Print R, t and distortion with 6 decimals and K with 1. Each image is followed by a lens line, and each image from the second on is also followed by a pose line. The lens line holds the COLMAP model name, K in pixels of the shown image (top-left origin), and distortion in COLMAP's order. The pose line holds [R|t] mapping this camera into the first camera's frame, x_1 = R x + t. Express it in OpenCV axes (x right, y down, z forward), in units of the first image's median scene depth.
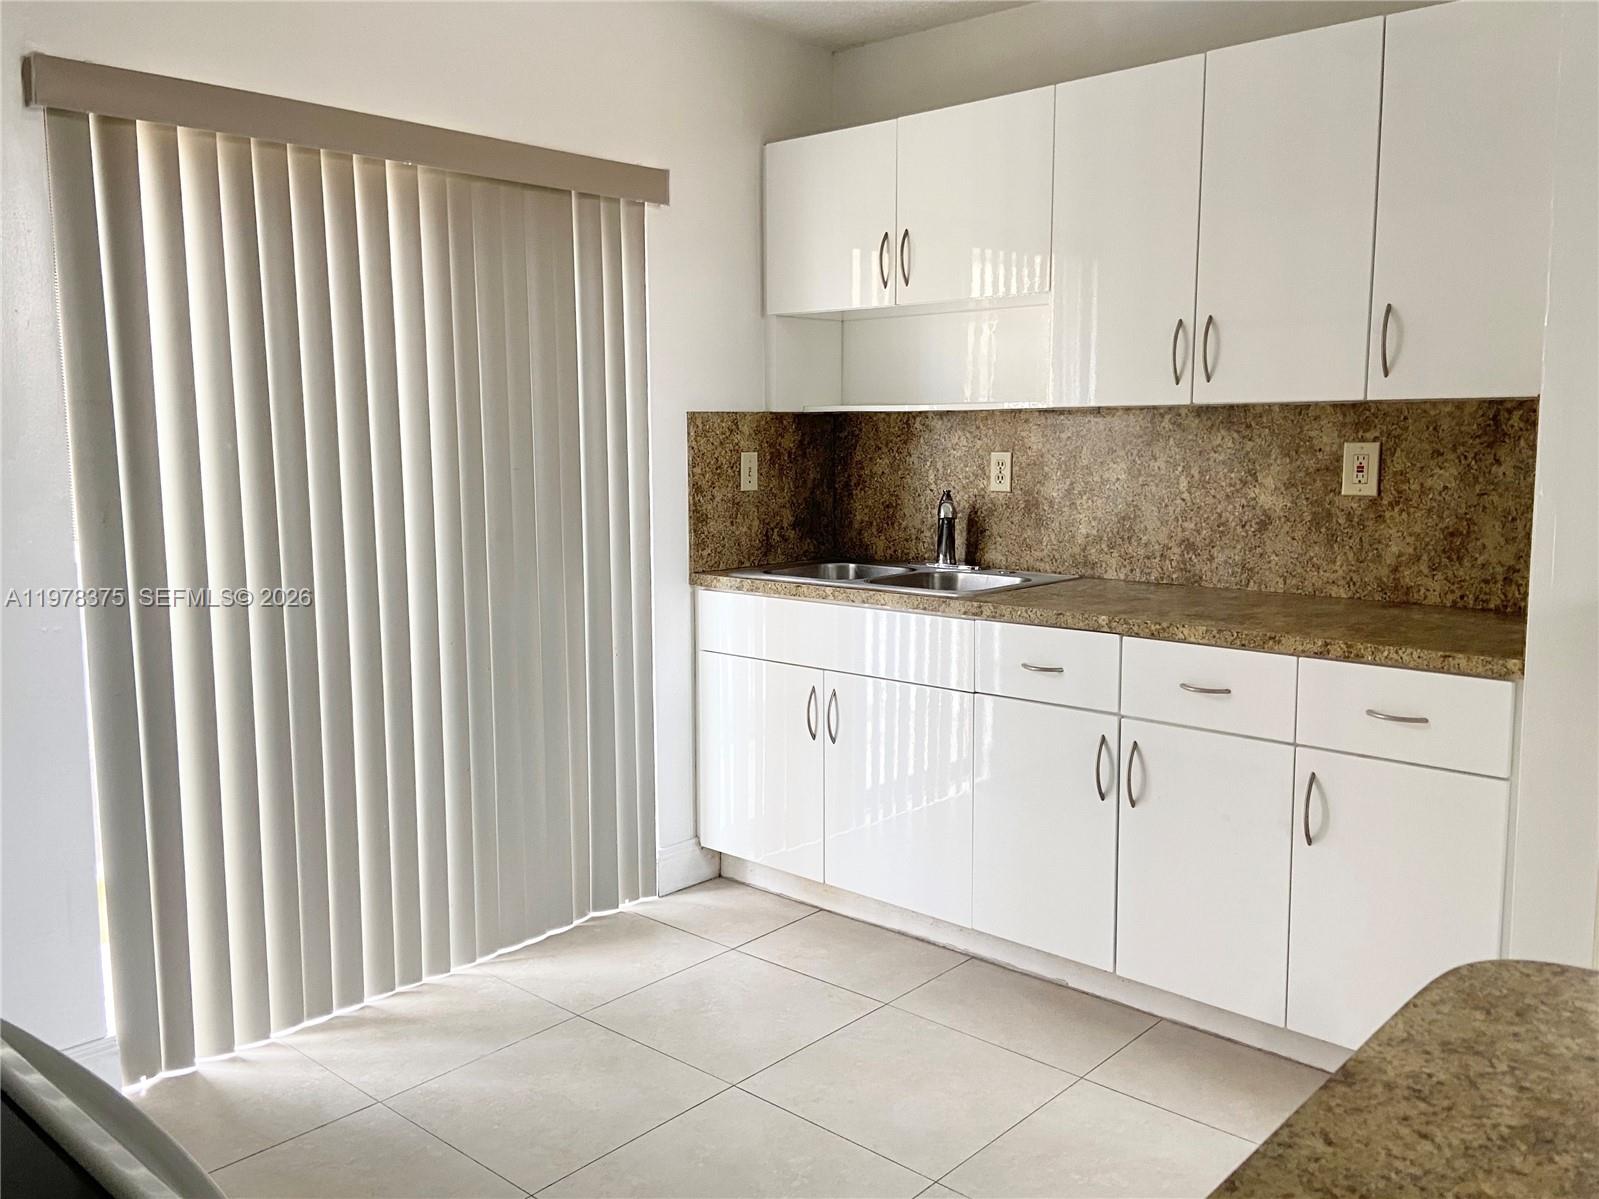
lens RADIAL K [[1191.9, 0, 803.6], [0, 1191.9, 602.1], [0, 0, 1]] dist [0.059297, -0.017585]
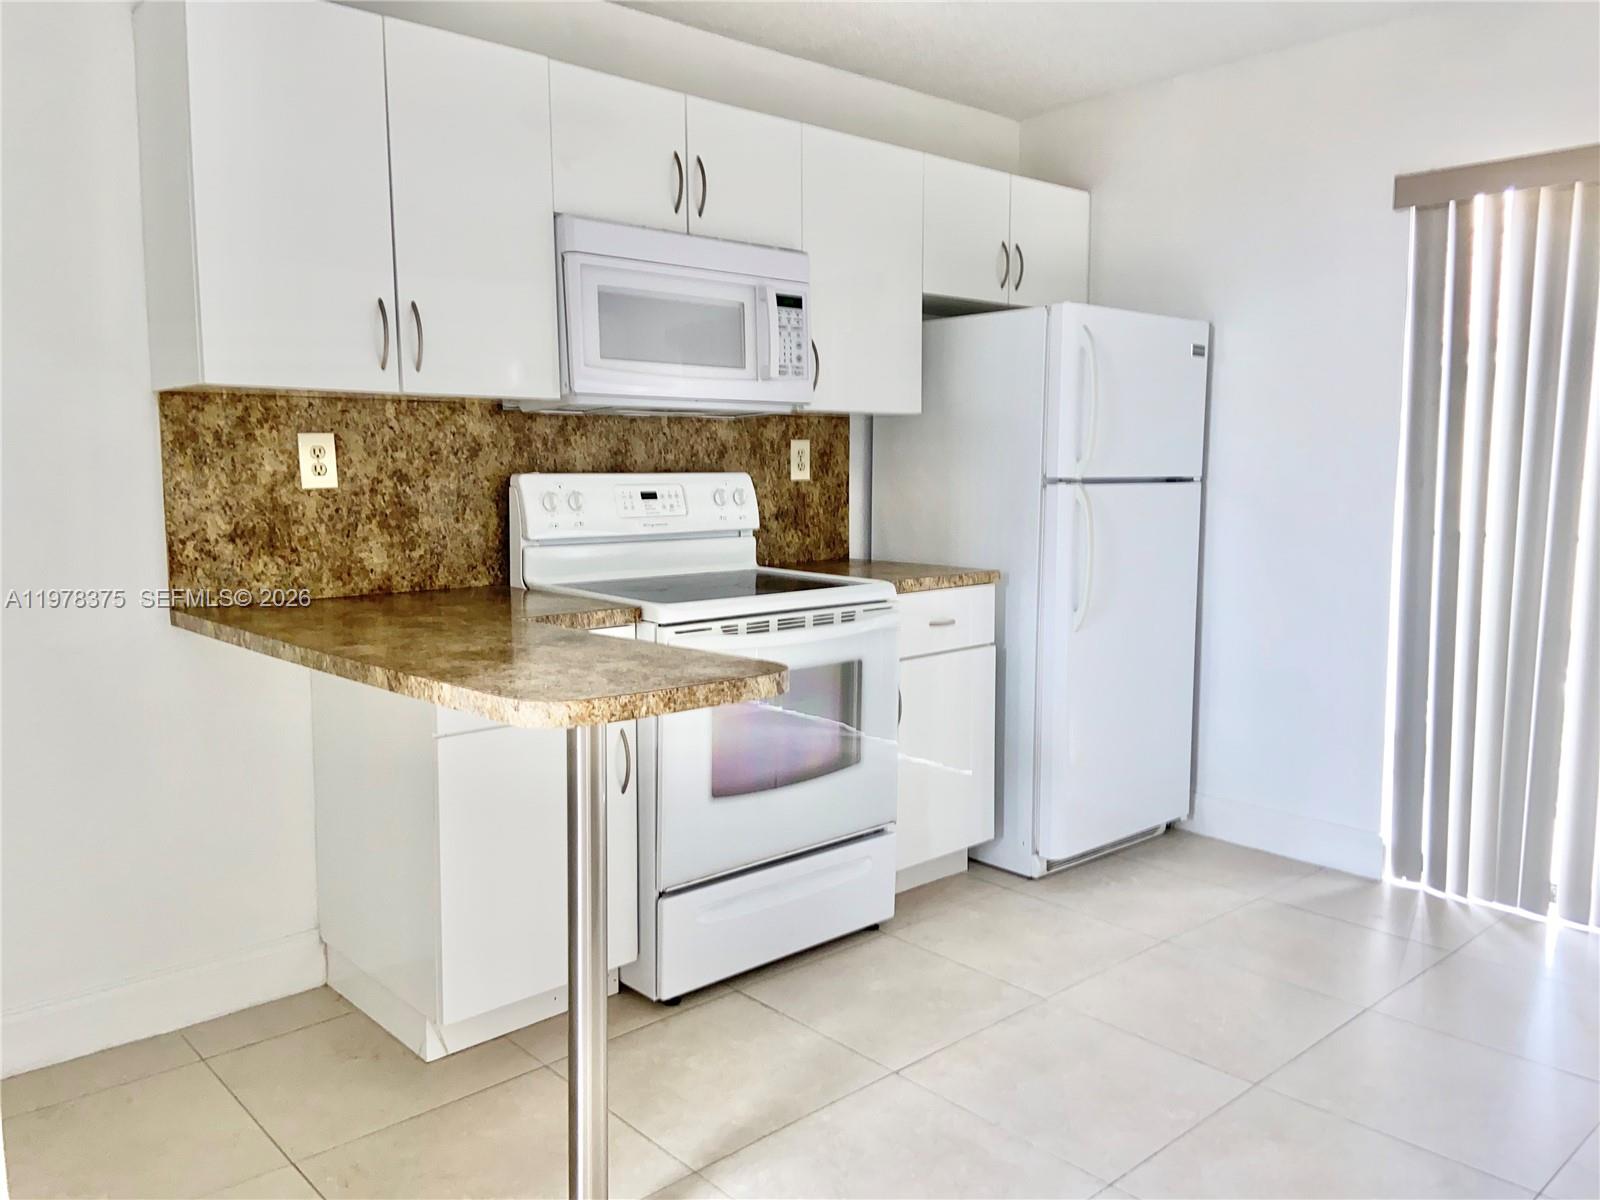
lens RADIAL K [[1343.9, 0, 804.3], [0, 1343.9, 591.4], [0, 0, 1]] dist [0.103630, 0.001850]
pose [[0.091397, -0.152043, 0.984139, -0.692072], [0.083812, 0.985943, 0.144538, -0.084628], [-0.992281, 0.069273, 0.102855, 0.578015]]
